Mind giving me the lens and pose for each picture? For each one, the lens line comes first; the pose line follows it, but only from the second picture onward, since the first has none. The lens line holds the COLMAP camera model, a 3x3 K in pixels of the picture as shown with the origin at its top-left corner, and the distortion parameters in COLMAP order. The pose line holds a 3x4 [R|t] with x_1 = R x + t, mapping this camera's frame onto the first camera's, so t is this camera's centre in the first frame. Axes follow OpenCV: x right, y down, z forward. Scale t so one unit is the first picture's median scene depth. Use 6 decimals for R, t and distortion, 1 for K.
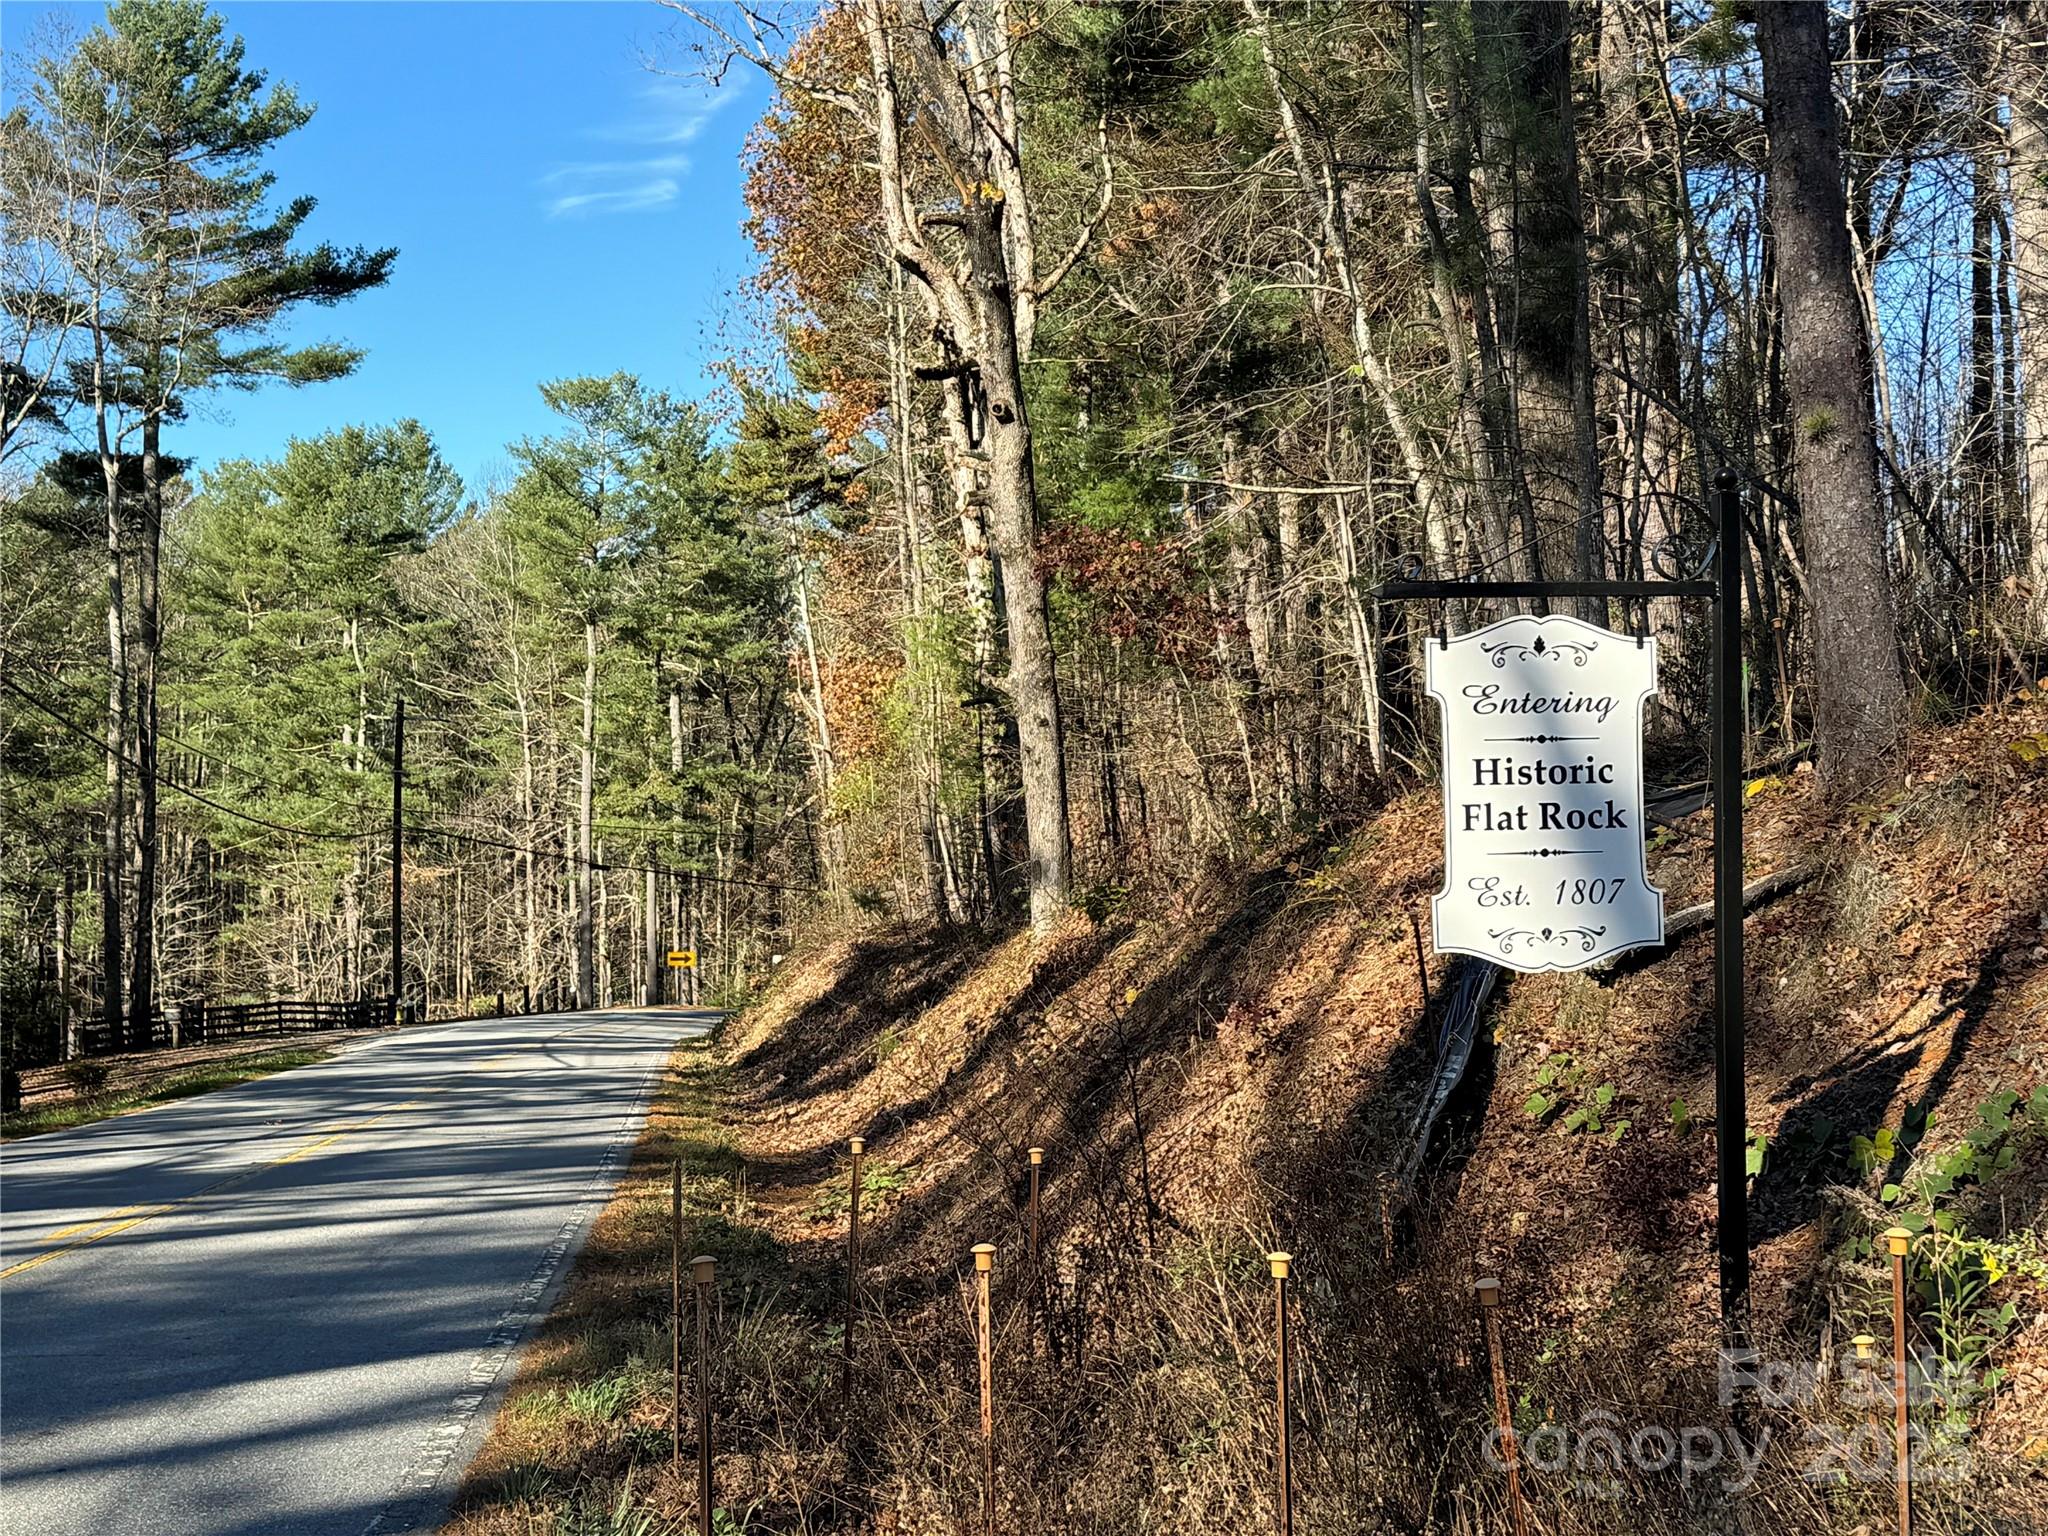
lens RADIAL K [[2841.8, 0, 1024.0], [0, 2841.8, 768.0], [0, 0, 1]] dist [0.119616, -0.073323]
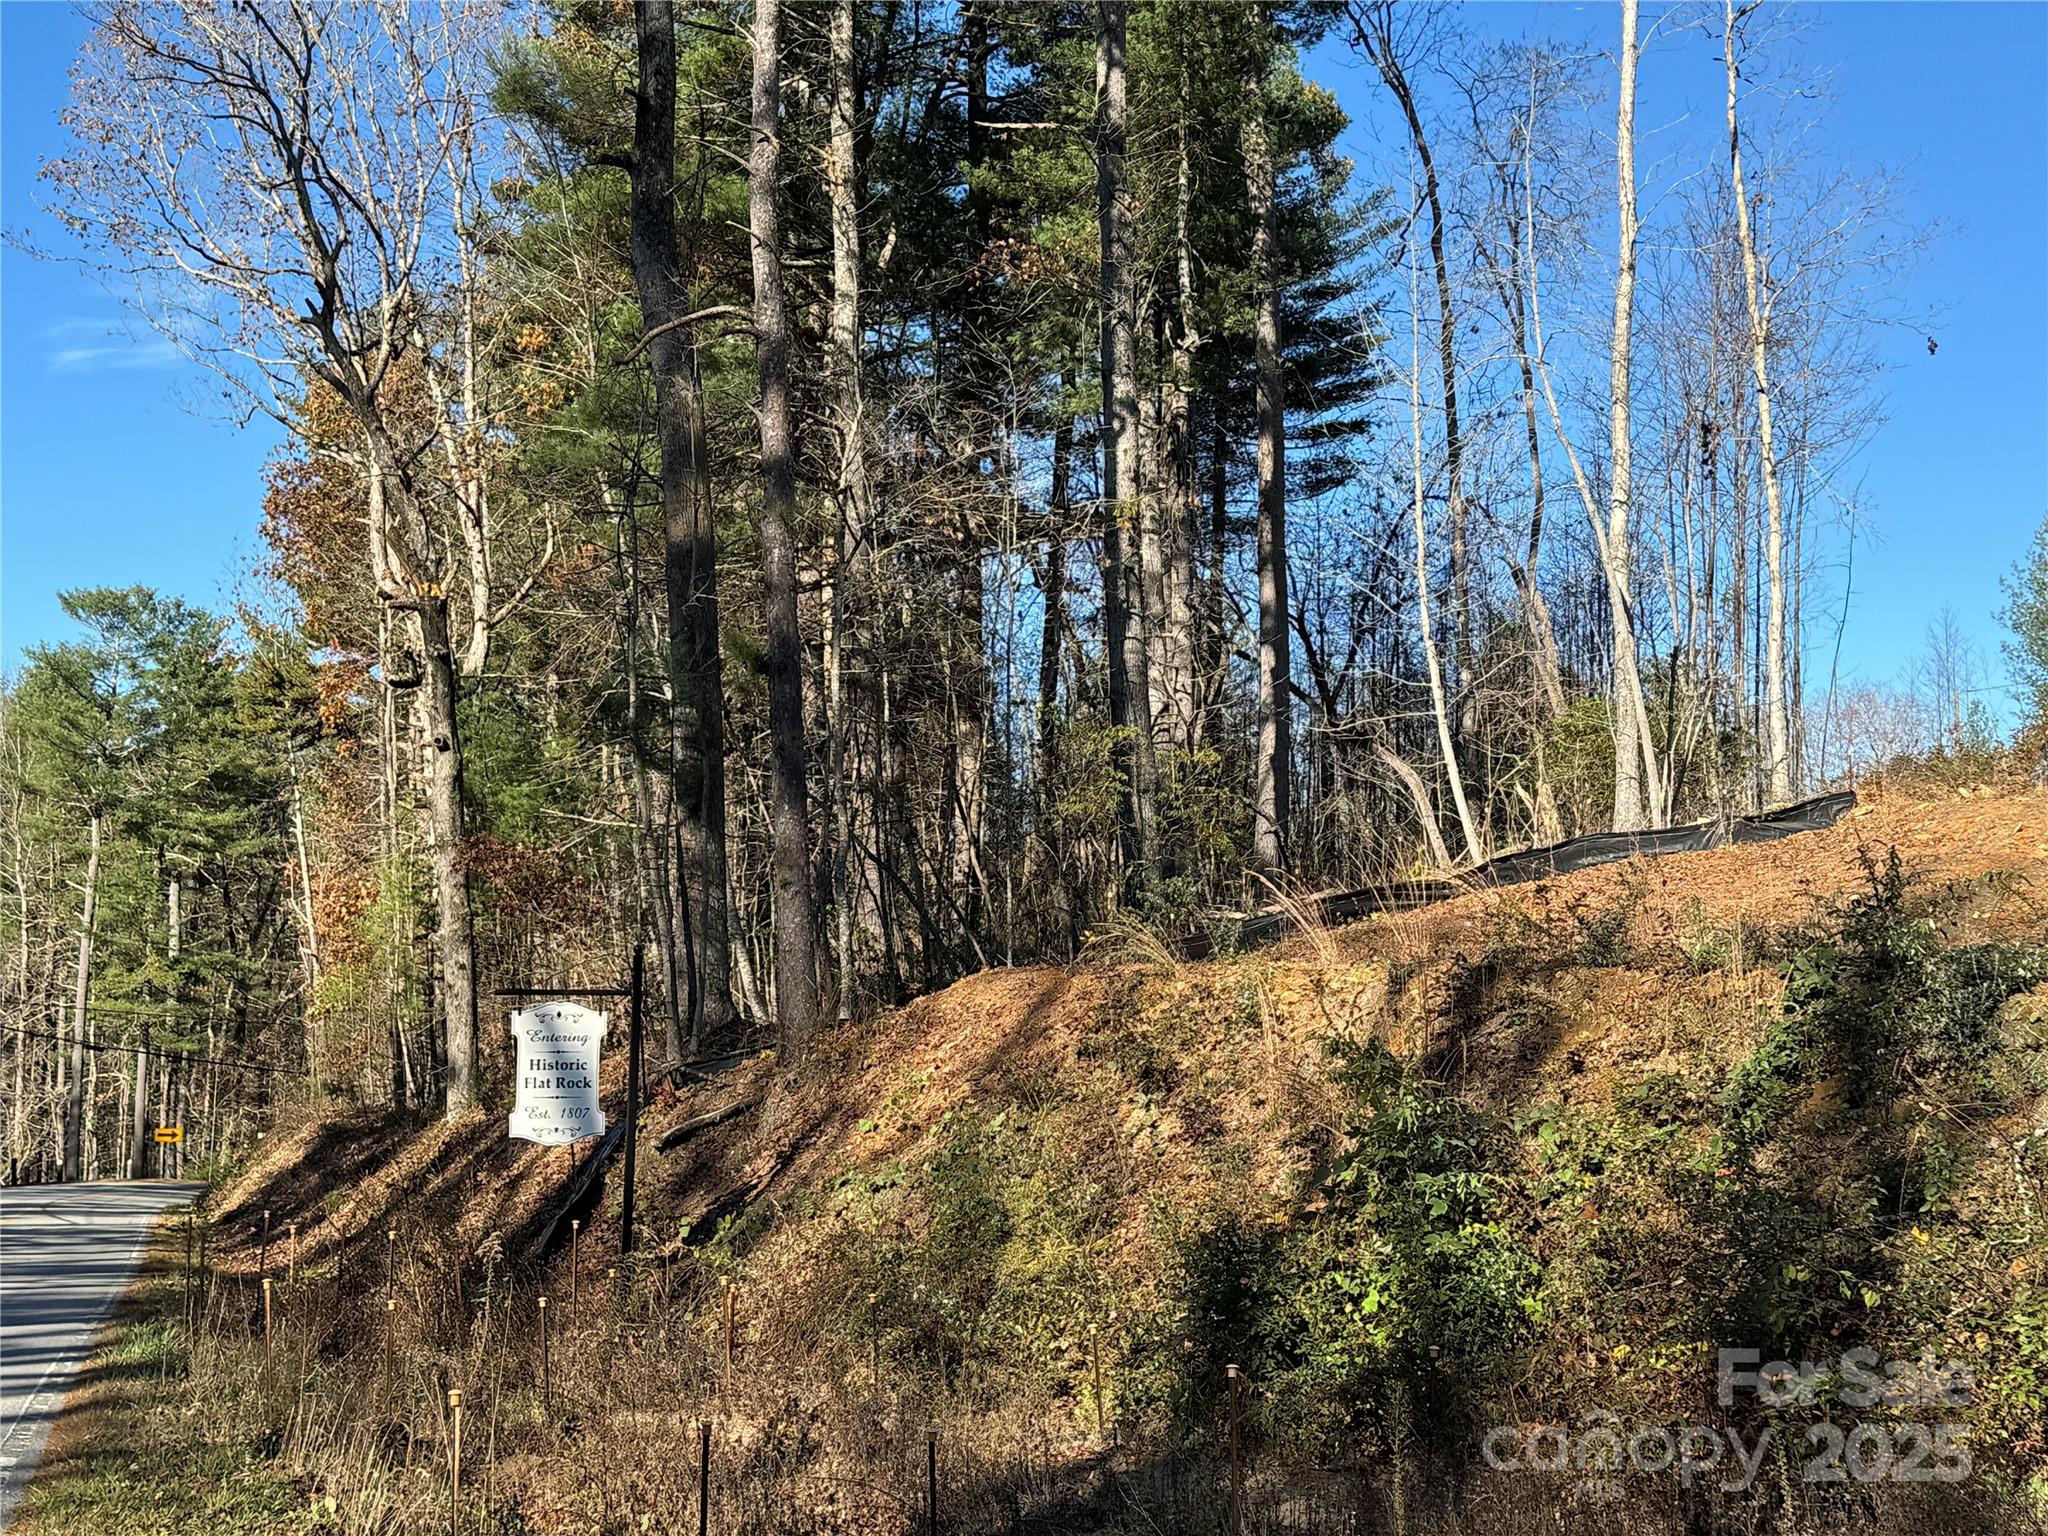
lens RADIAL K [[2841.8, 0, 1024.0], [0, 2841.8, 768.0], [0, 0, 1]] dist [0.119616, -0.073323]
pose [[0.985498, 0.040665, 0.164742, 0.012006], [-0.030049, 0.997339, -0.066424, -0.007822], [-0.167005, 0.060510, 0.984097, -0.116638]]
